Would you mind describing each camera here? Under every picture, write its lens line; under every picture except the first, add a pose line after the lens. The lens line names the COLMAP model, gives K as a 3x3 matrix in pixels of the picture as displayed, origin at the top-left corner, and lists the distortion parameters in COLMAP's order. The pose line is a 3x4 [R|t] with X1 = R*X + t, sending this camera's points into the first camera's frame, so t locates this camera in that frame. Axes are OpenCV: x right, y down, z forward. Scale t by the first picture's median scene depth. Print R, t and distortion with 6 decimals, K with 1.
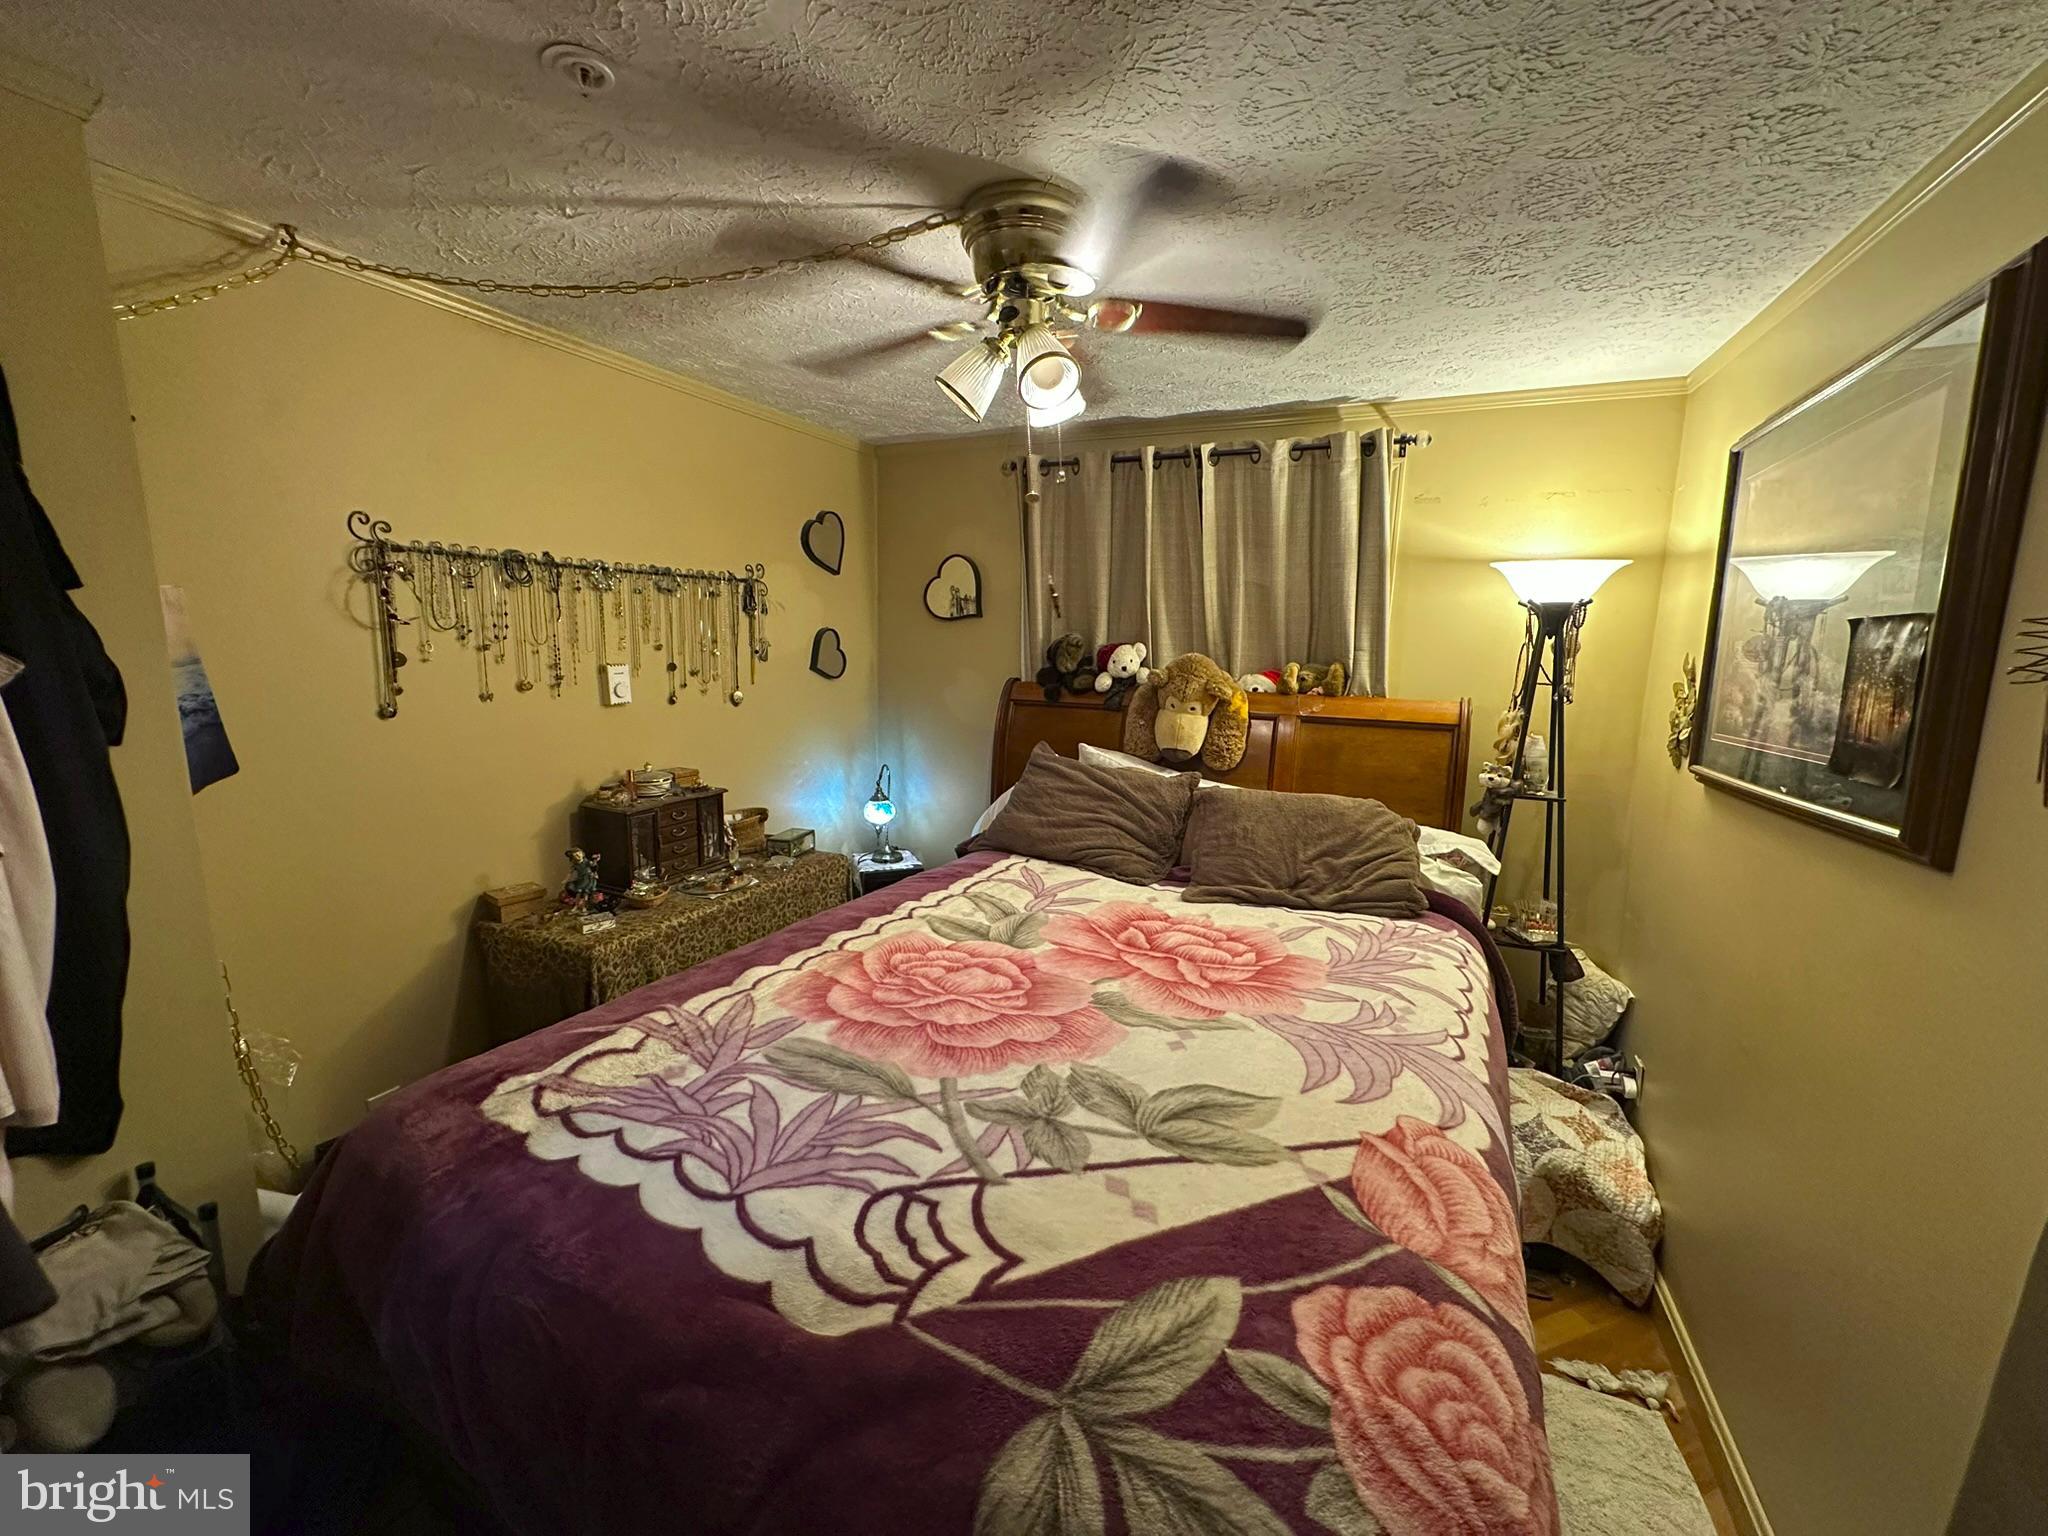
lens RADIAL K [[830.9, 0, 1024.0], [0, 830.9, 768.0], [0, 0, 1]] dist [-0.000809, -0.000040]
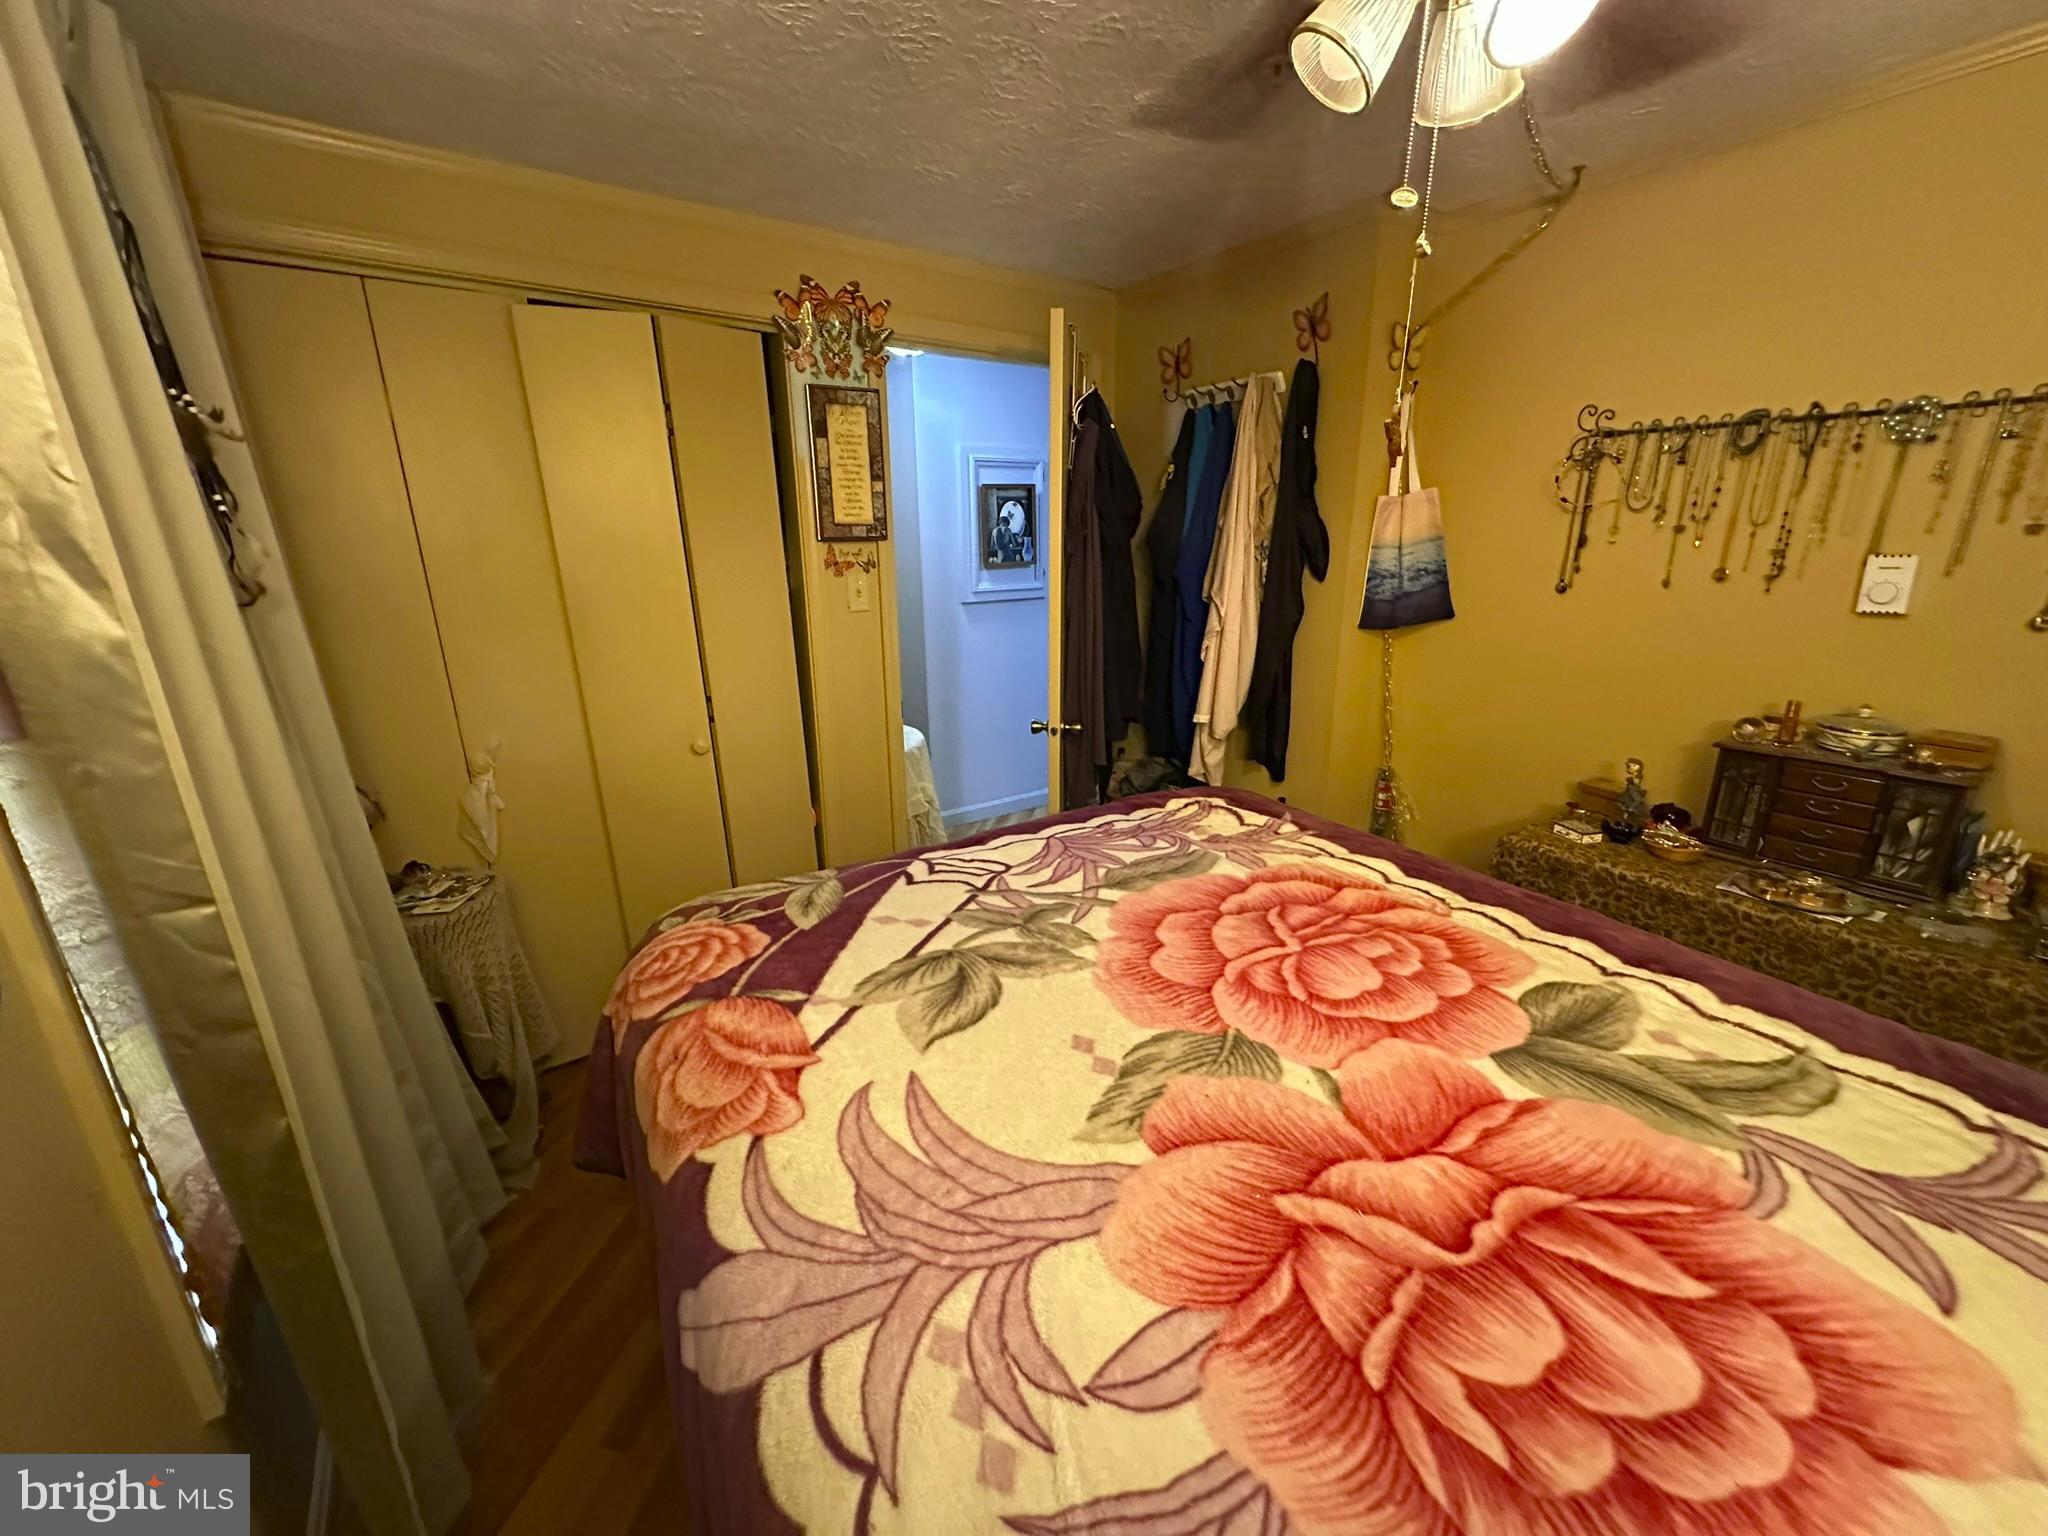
lens RADIAL K [[818.6, 0, 1023.0], [0, 818.6, 772.8], [0, 0, 1]] dist [-0.000186, 0.000074]
pose [[-0.523599, 0.227463, -0.821039, 0.758939], [-0.138444, 0.928175, 0.345434, -0.145828], [0.840641, 0.294537, -0.454501, 1.199322]]
